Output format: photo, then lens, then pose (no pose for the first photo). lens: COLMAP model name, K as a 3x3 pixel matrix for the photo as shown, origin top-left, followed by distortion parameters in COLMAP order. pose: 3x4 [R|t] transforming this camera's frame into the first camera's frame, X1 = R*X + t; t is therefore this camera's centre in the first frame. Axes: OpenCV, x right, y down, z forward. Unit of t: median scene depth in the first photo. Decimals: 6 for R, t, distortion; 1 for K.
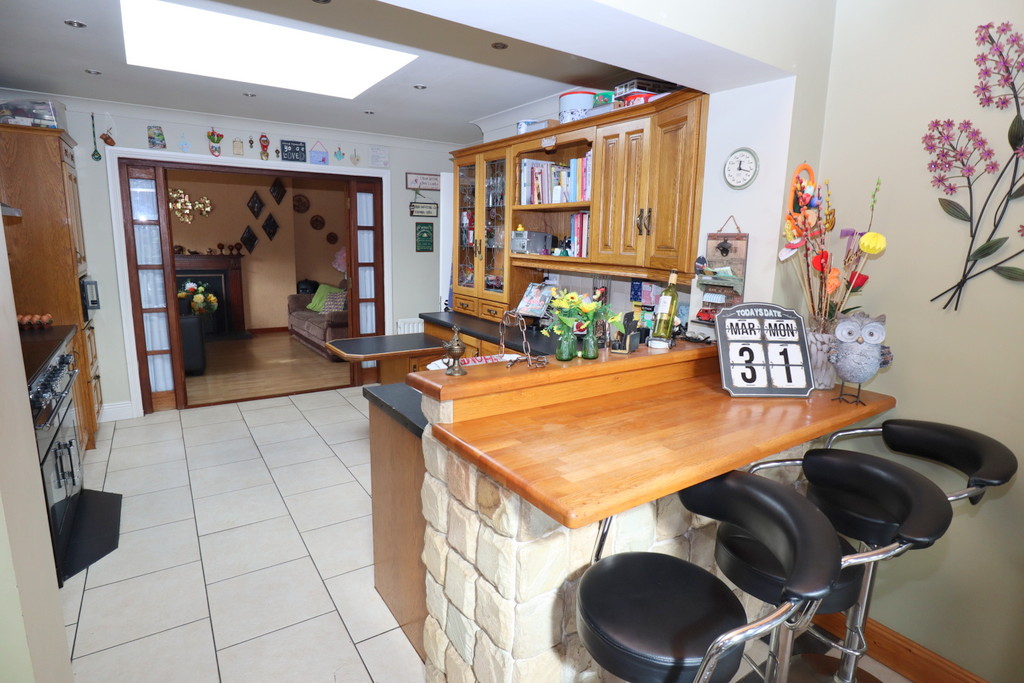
lens RADIAL K [[538.7, 0, 509.3], [0, 538.7, 339.4], [0, 0, 1]] dist [-0.018995, -0.000093]
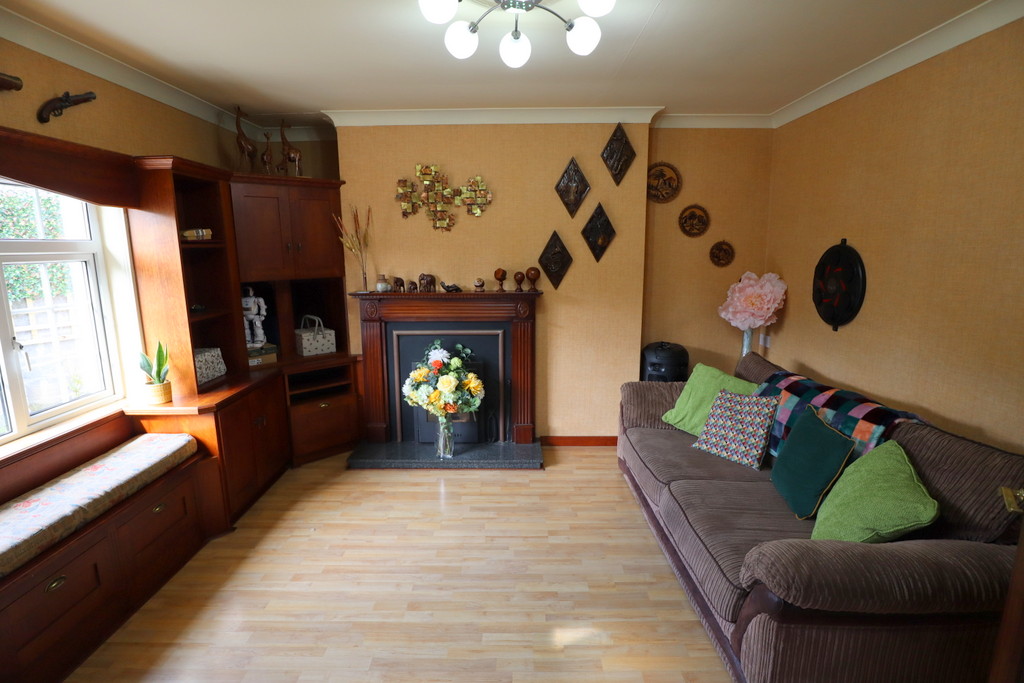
lens RADIAL K [[518.0, 0, 508.2], [0, 518.0, 344.4], [0, 0, 1]] dist [-0.000882, -0.000308]
pose [[0.827873, 0.071613, -0.556325, -0.216345], [-0.078900, 0.996823, 0.010904, -0.095717], [0.555339, 0.034867, 0.830893, 0.502359]]
